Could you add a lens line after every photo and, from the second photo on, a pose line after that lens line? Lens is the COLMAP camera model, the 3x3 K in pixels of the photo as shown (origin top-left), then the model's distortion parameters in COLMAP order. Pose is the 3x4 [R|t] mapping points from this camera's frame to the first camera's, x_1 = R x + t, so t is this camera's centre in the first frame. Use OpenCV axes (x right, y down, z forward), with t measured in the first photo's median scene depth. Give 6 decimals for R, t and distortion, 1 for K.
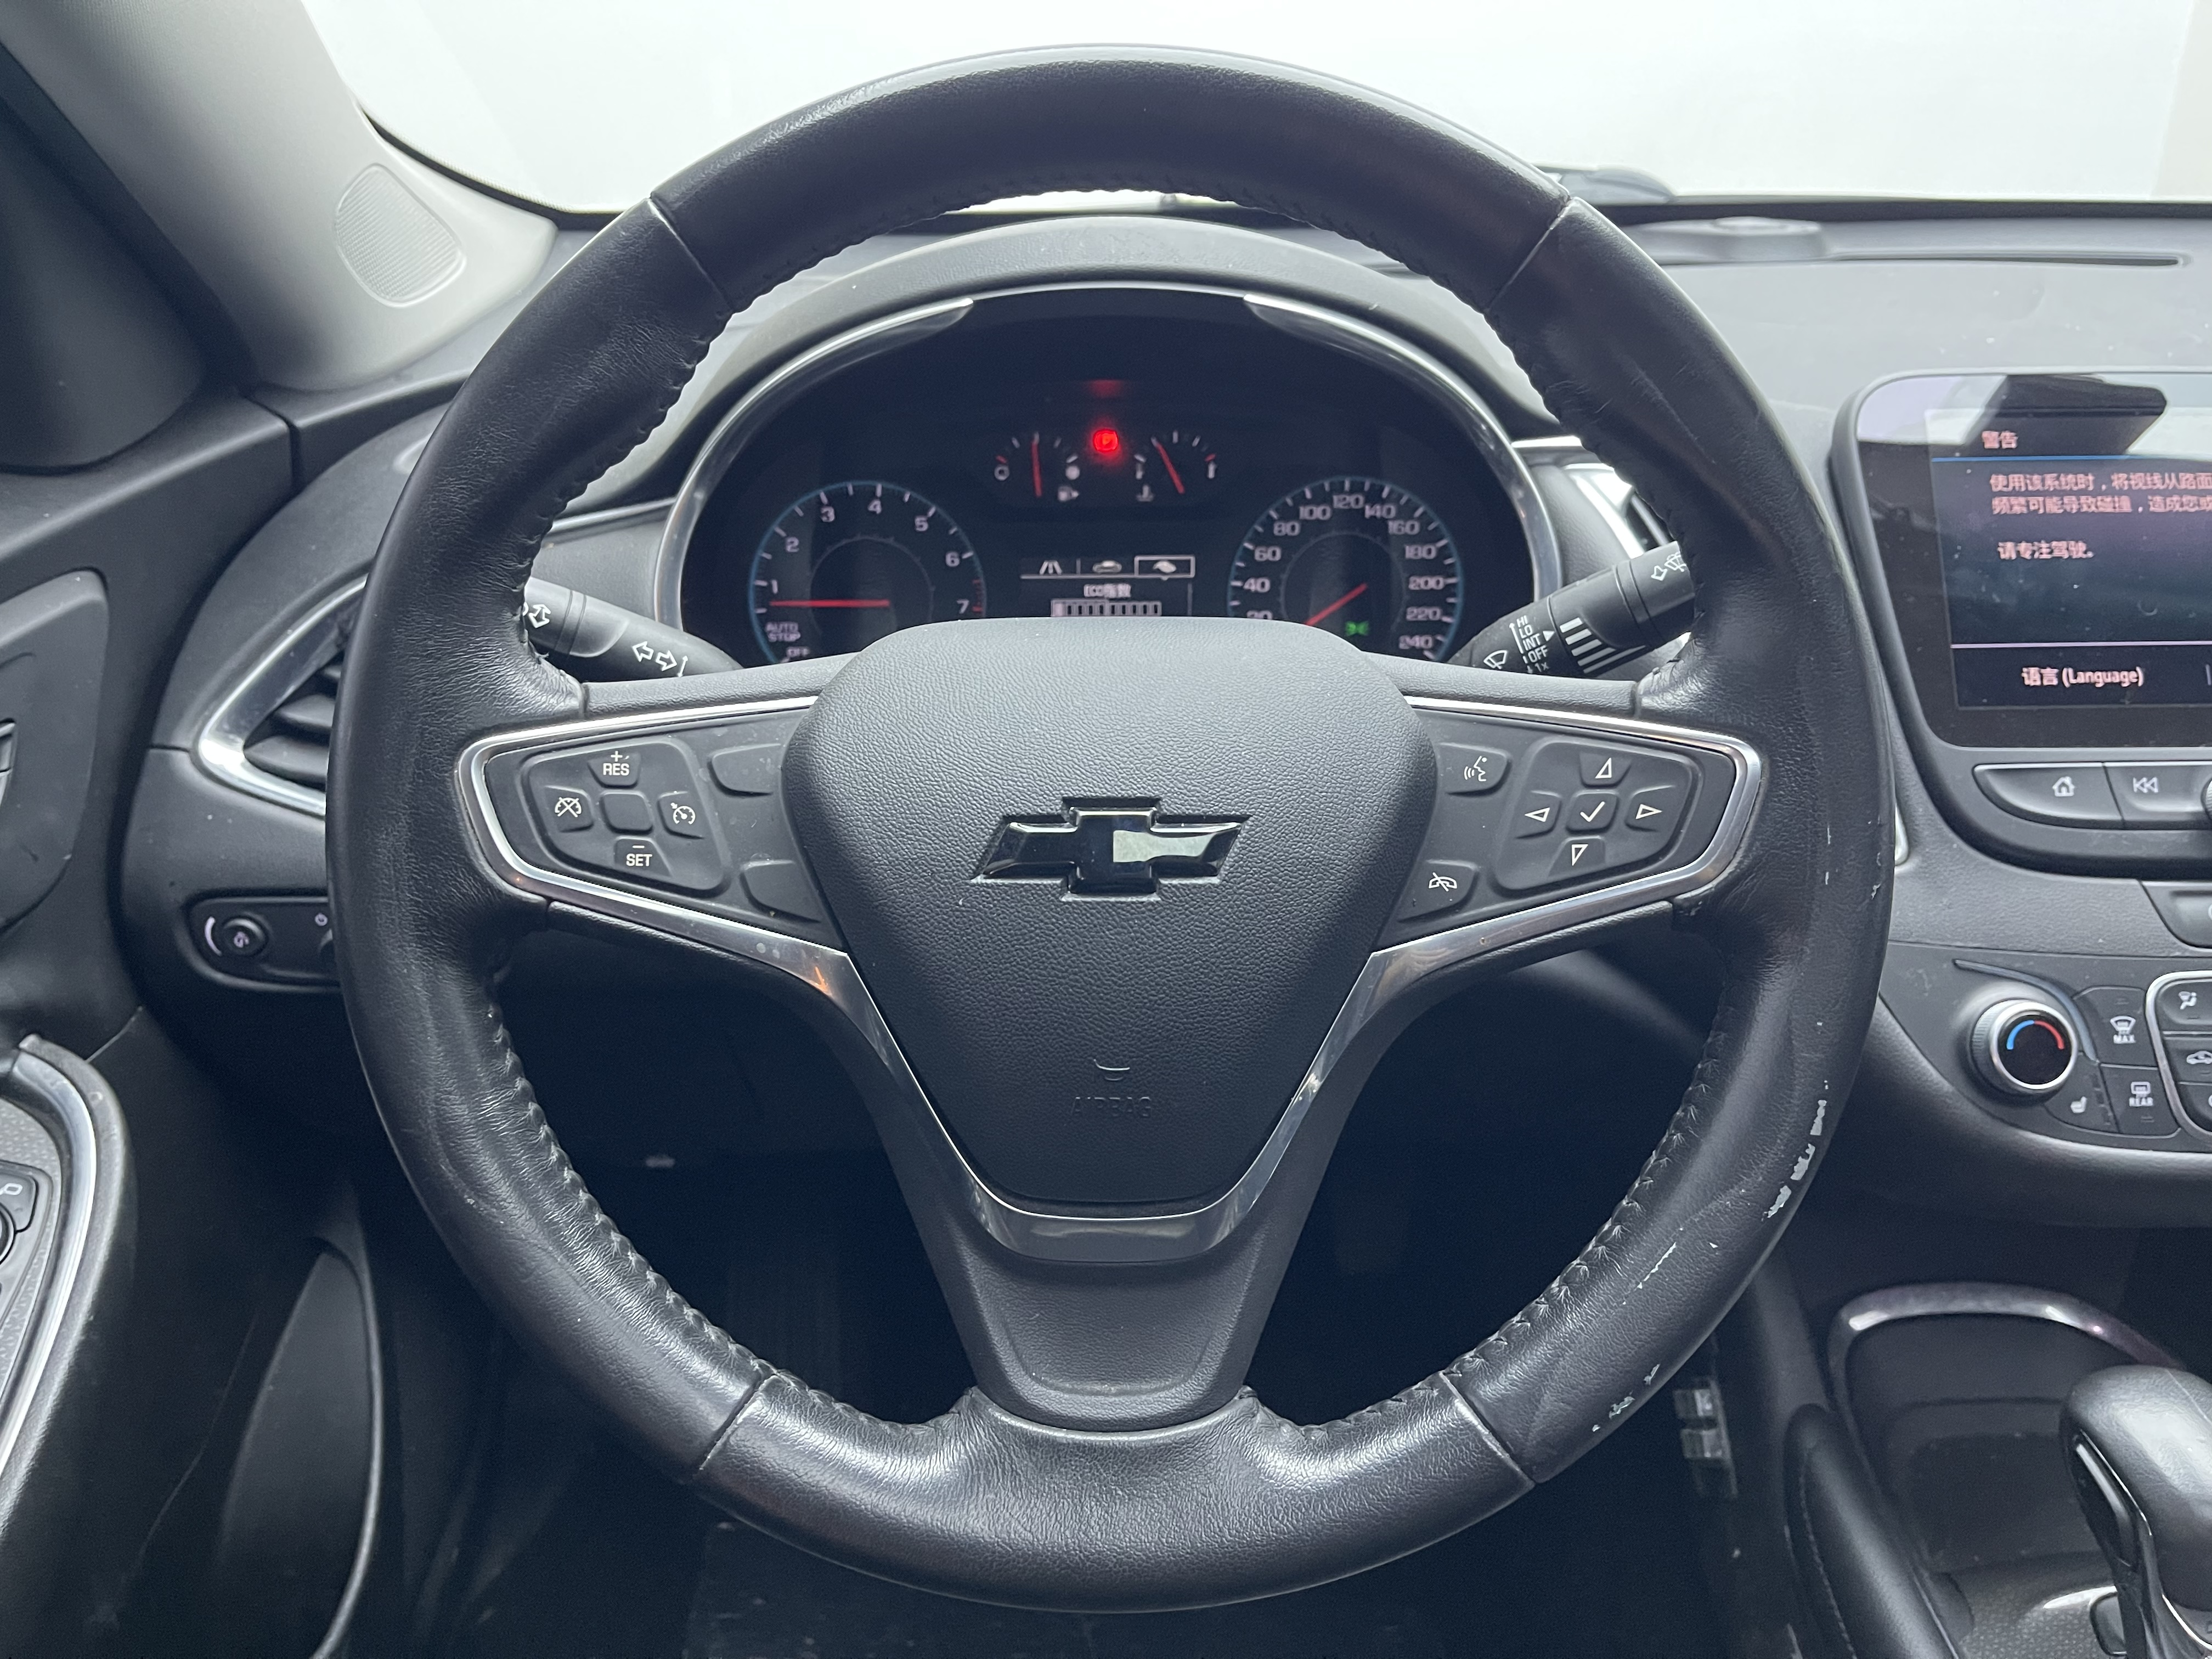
lens RADIAL K [[1621.8, 0, 1091.9], [0, 1621.8, 828.8], [0, 0, 1]] dist [0.033448, -0.017453]
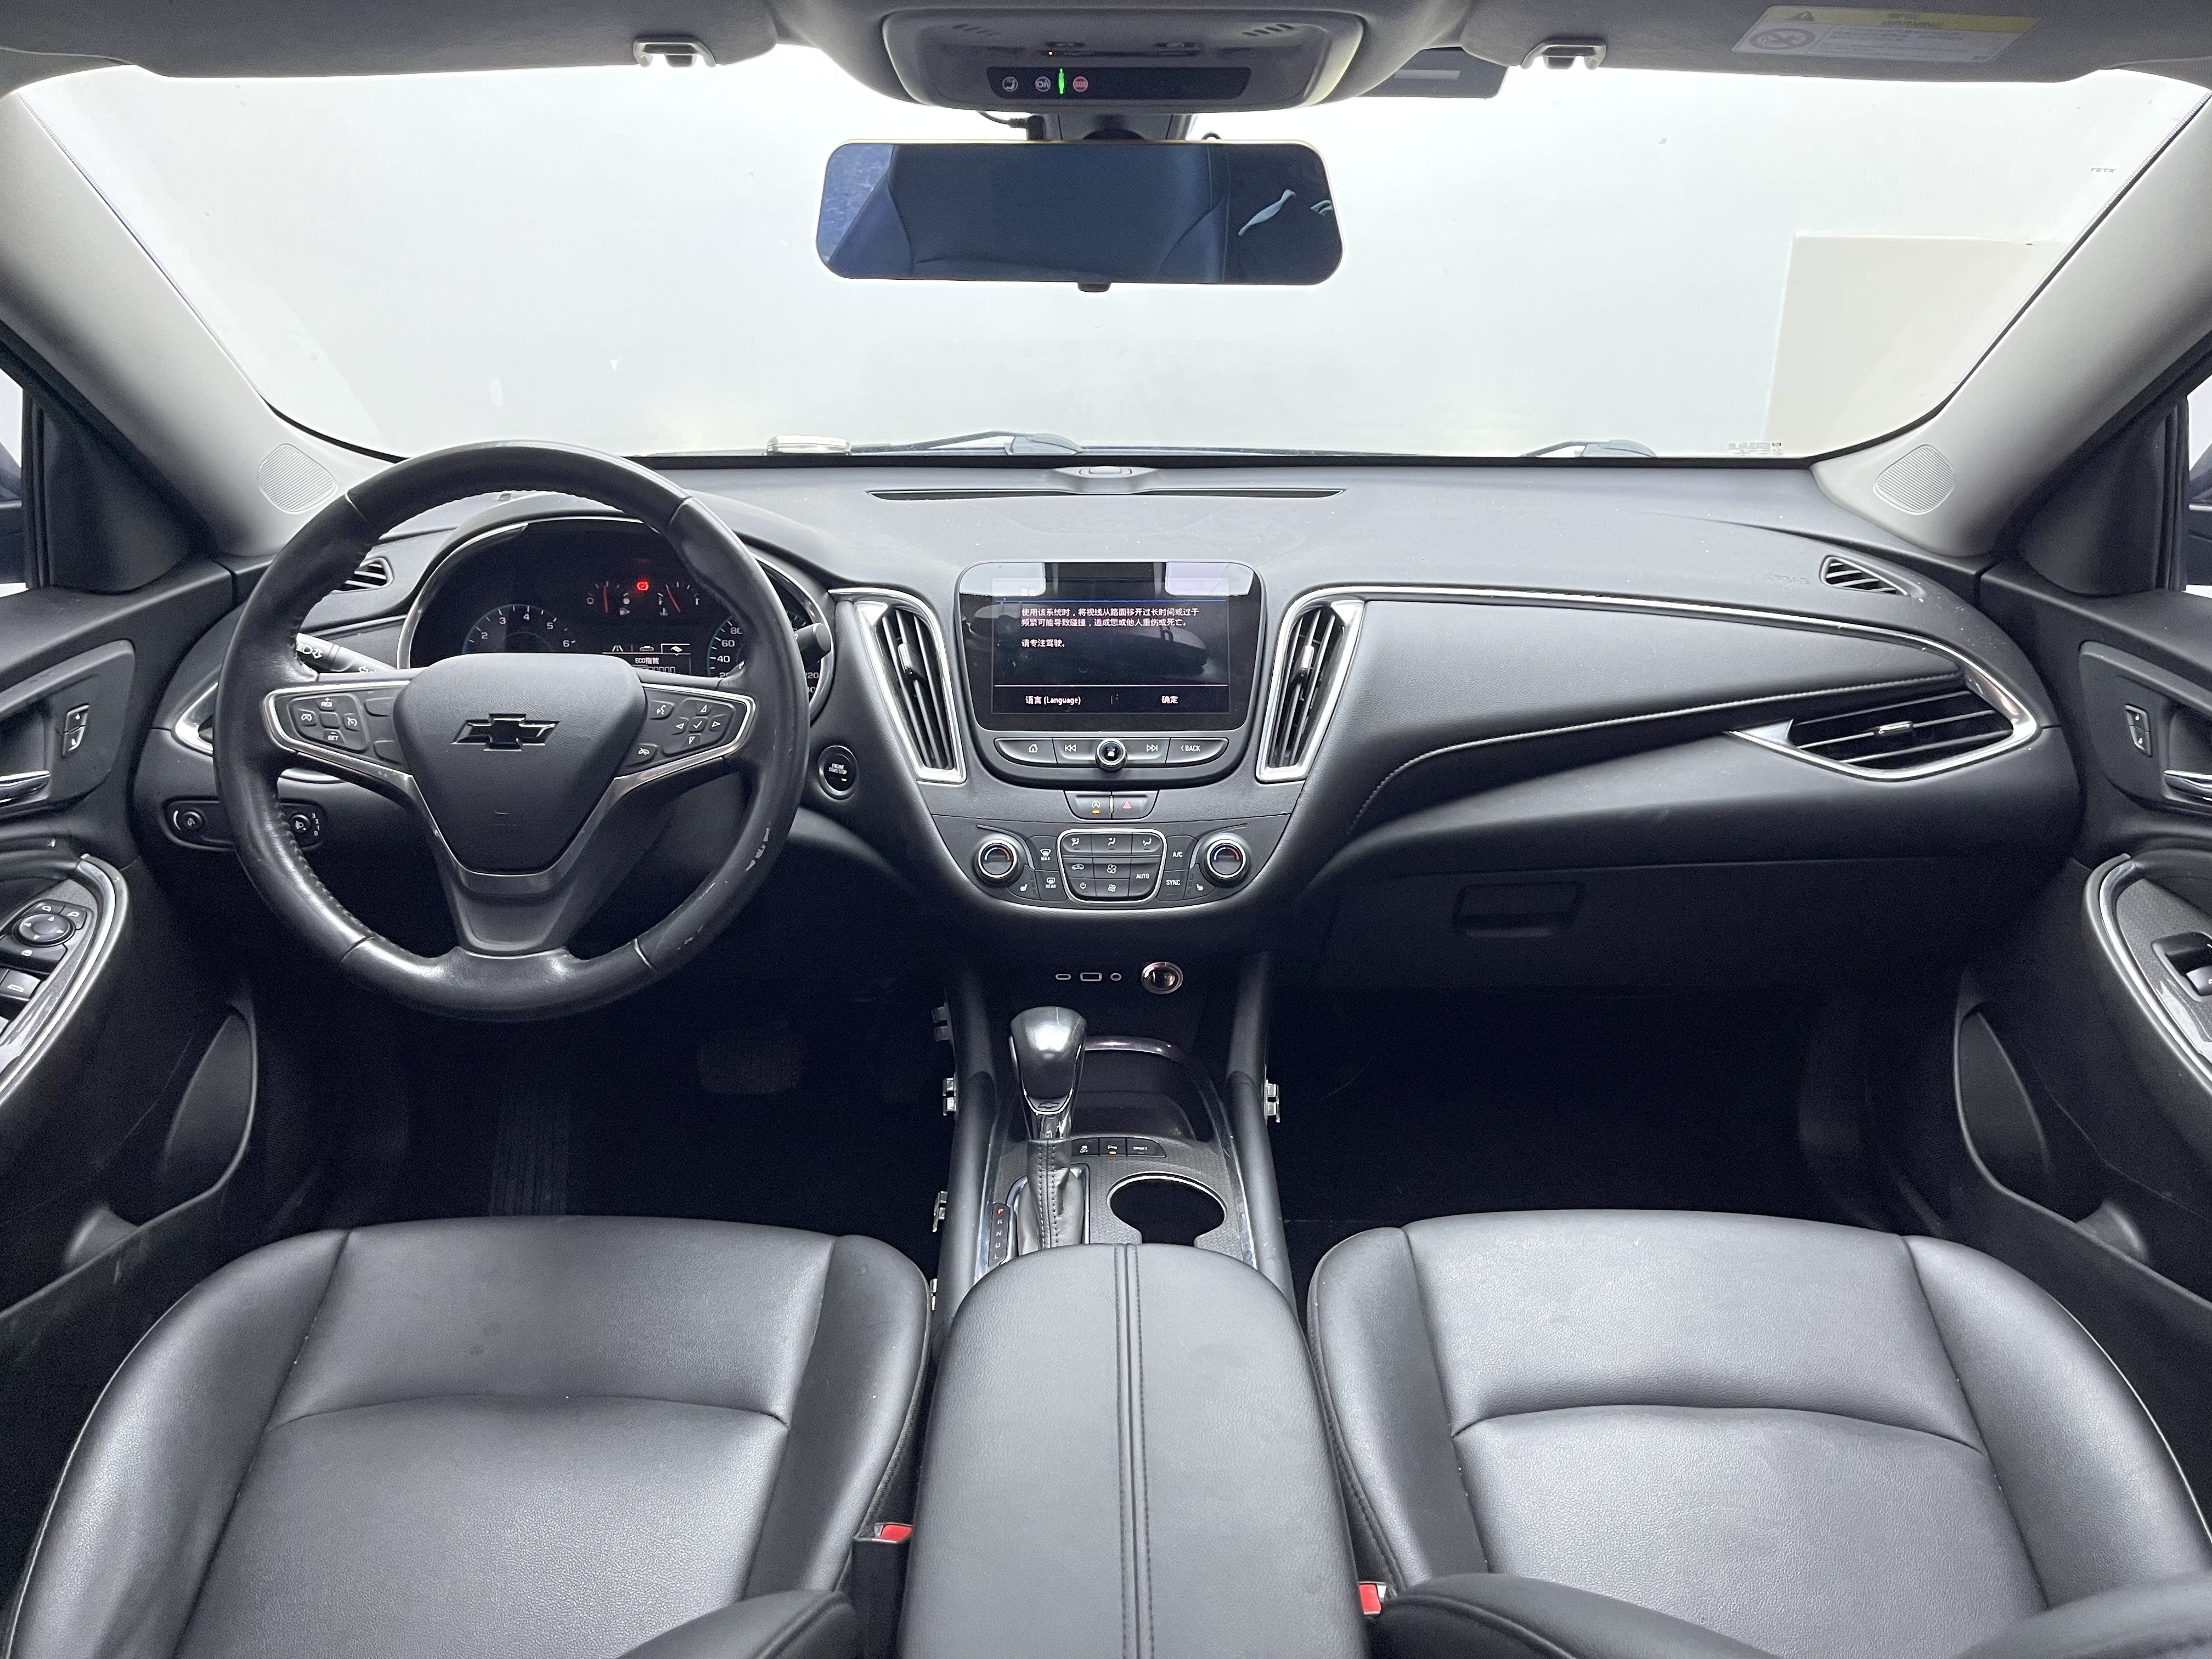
lens RADIAL K [[1621.8, 0, 1120.2], [0, 1621.8, 838.7], [0, 0, 1]] dist [0.033448, -0.017453]
pose [[0.999909, 0.011868, 0.006355, 0.706914], [-0.011291, 0.996381, -0.084246, 0.281262], [-0.007332, 0.084167, 0.996425, -1.174283]]
